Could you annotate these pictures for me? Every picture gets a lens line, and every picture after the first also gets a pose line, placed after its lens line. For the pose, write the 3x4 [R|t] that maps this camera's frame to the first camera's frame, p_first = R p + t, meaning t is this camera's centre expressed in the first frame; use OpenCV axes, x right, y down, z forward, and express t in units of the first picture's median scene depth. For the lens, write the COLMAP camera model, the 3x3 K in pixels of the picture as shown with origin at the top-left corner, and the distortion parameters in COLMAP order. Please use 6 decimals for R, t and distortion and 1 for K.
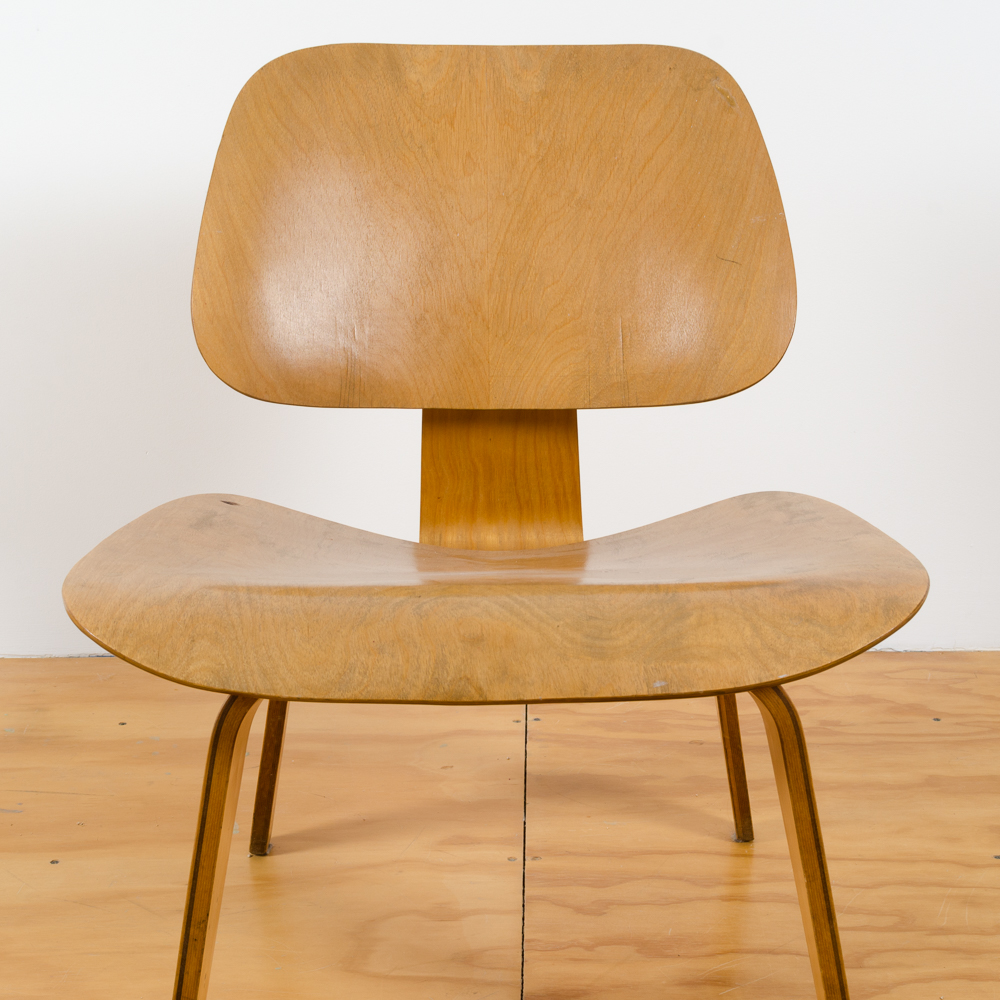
lens RADIAL K [[2280.9, 0, 502.0], [0, 2280.9, 484.1], [0, 0, 1]] dist [0.073698, 0.000000]
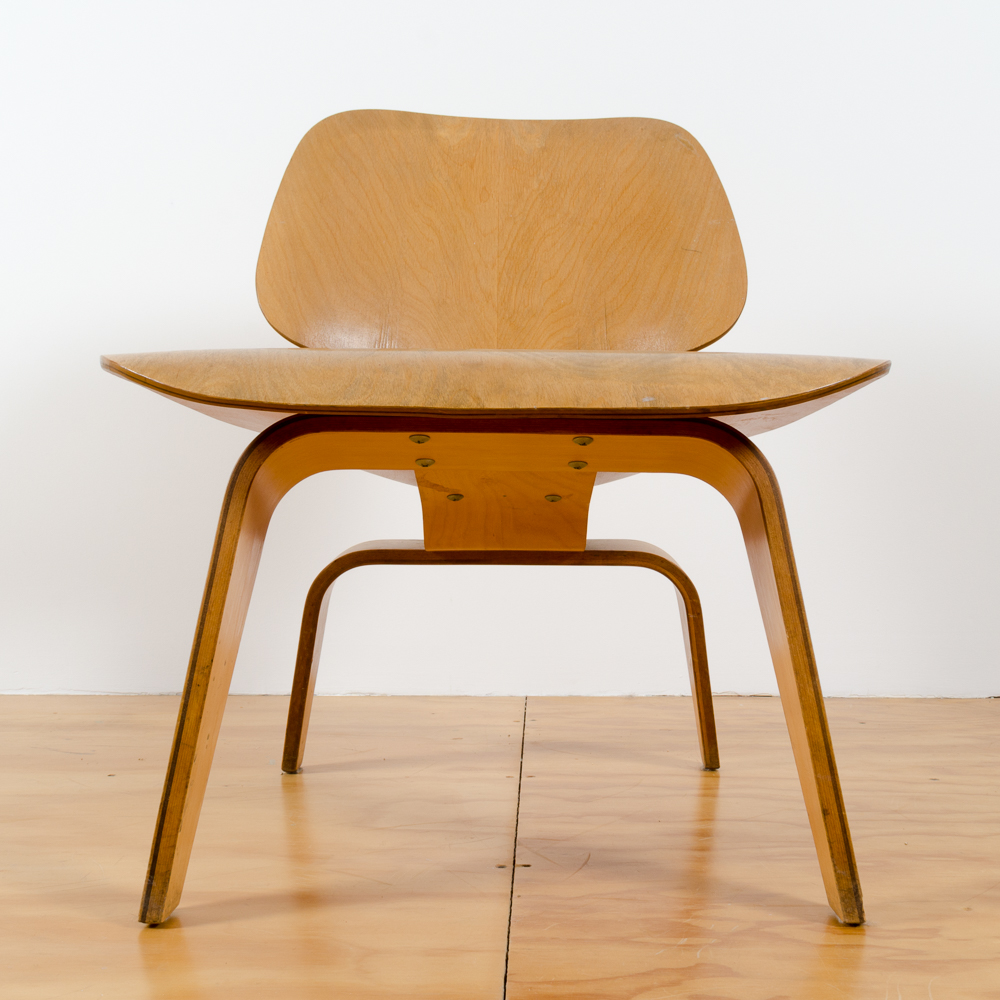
lens RADIAL K [[1414.0, 0, 515.3], [0, 1414.0, 456.7], [0, 0, 1]] dist [0.067358, 0.000000]
pose [[0.999877, 0.015216, -0.003723, 0.007998], [-0.015644, 0.957611, -0.287641, 0.231270], [-0.000811, 0.287664, 0.957731, 0.292152]]
